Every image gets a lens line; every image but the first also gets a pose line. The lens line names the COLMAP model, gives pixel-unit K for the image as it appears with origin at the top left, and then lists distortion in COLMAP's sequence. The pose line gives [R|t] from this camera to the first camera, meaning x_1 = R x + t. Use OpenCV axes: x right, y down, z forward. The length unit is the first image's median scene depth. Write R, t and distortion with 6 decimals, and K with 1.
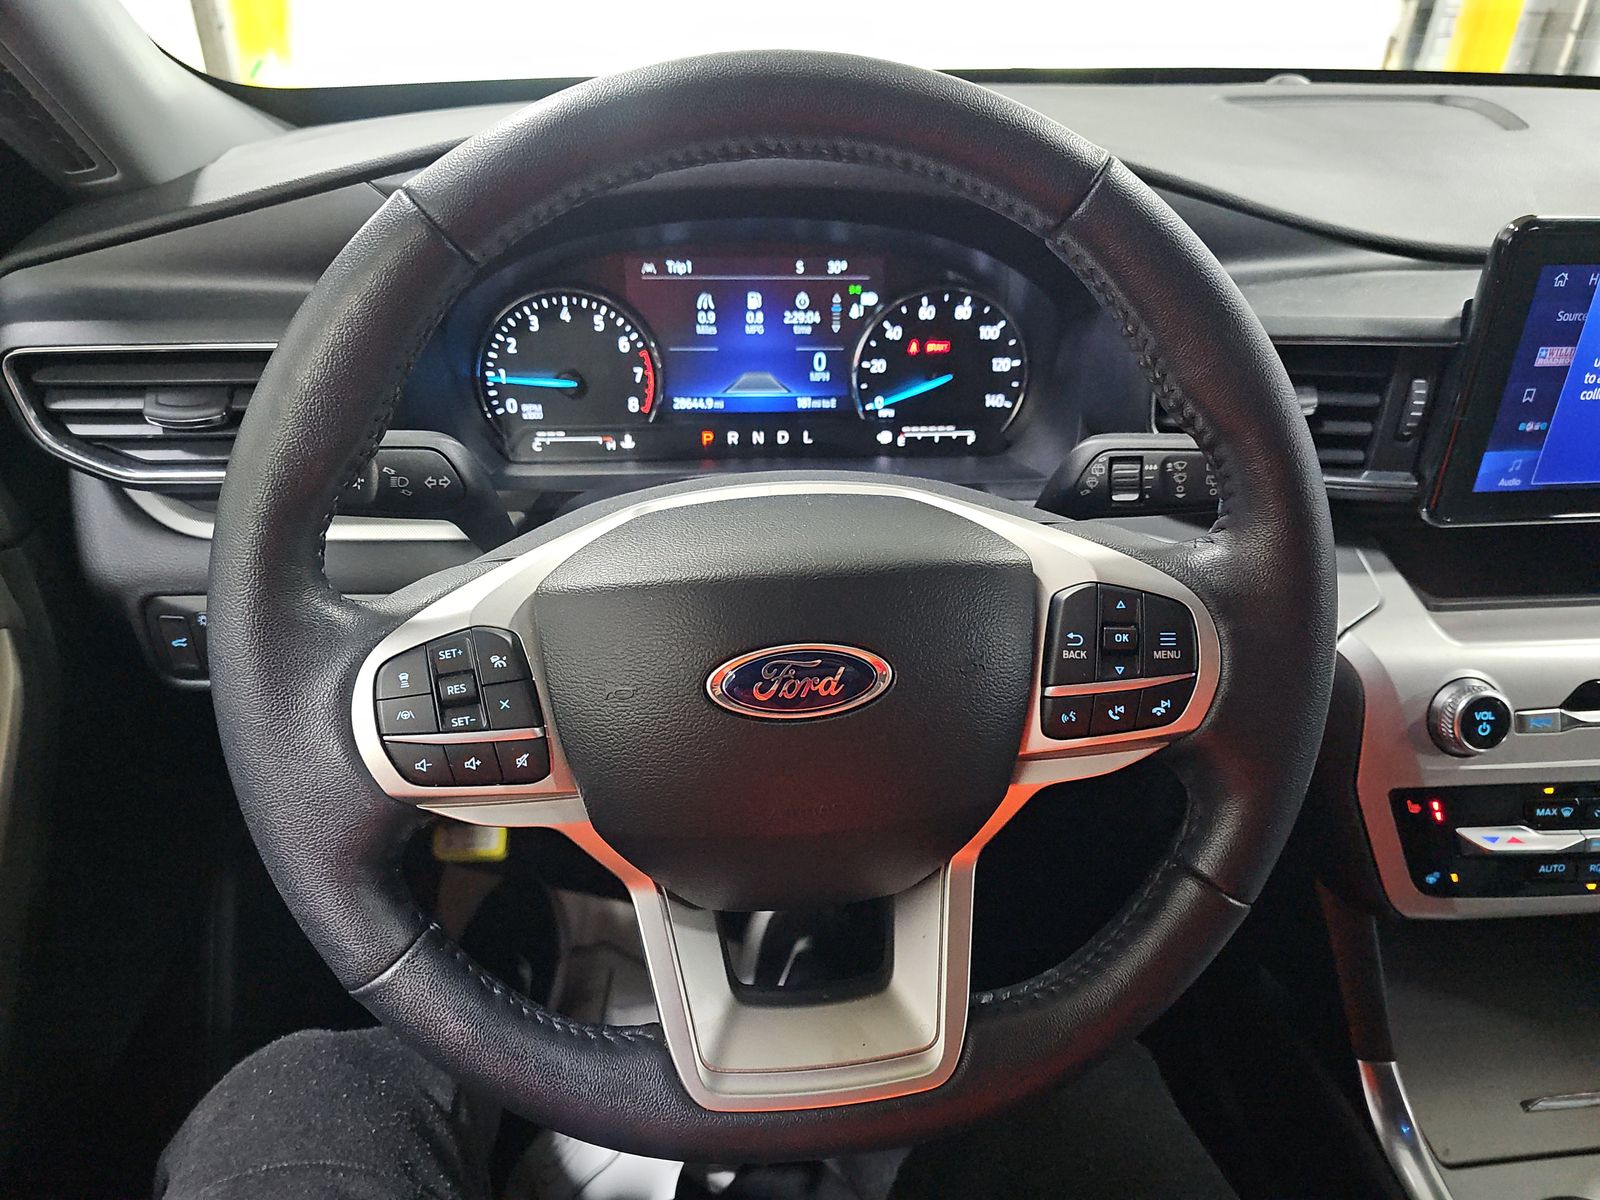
lens RADIAL K [[1058.4, 0, 797.2], [0, 1058.4, 594.9], [0, 0, 1]] dist [0.038316, -0.030137]
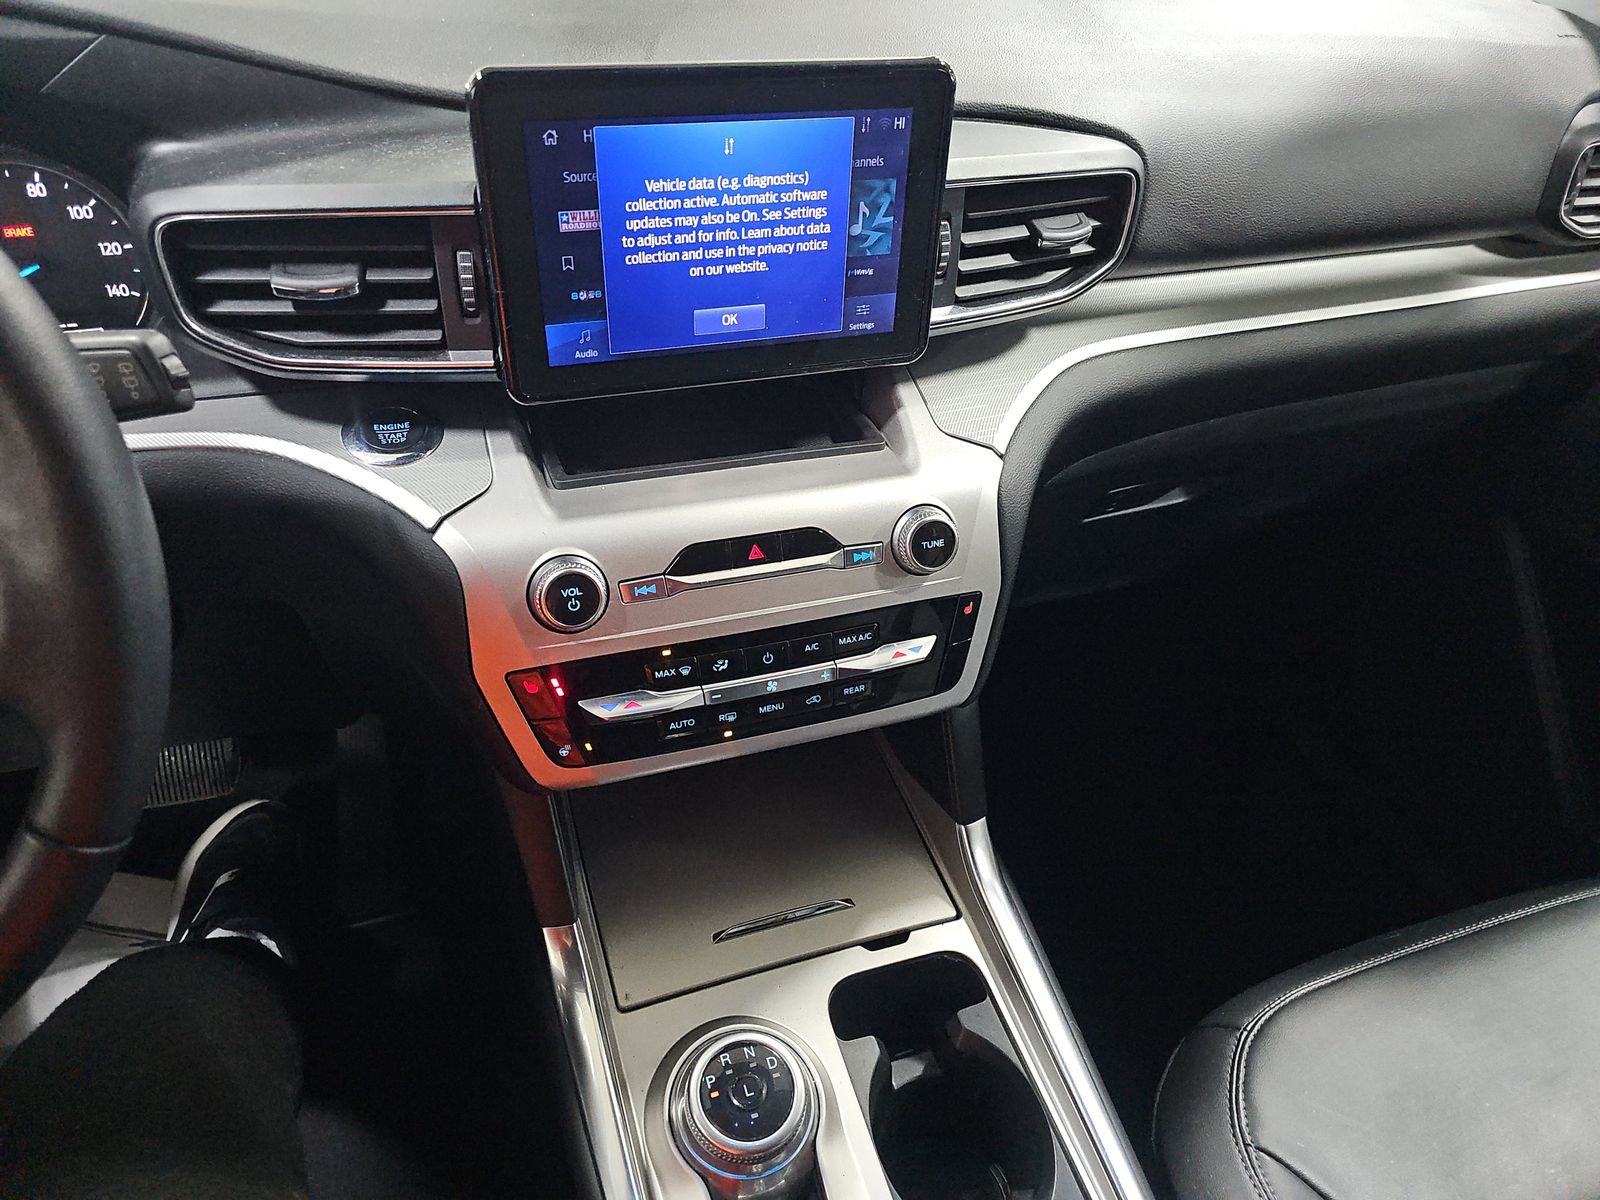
lens RADIAL K [[1058.4, 0, 799.2], [0, 1058.4, 612.6], [0, 0, 1]] dist [0.038316, -0.030137]
pose [[0.973190, -0.124967, 0.193092, 0.637483], [0.096553, 0.983936, 0.150160, 0.001535], [-0.208755, -0.127490, 0.969622, -0.022764]]
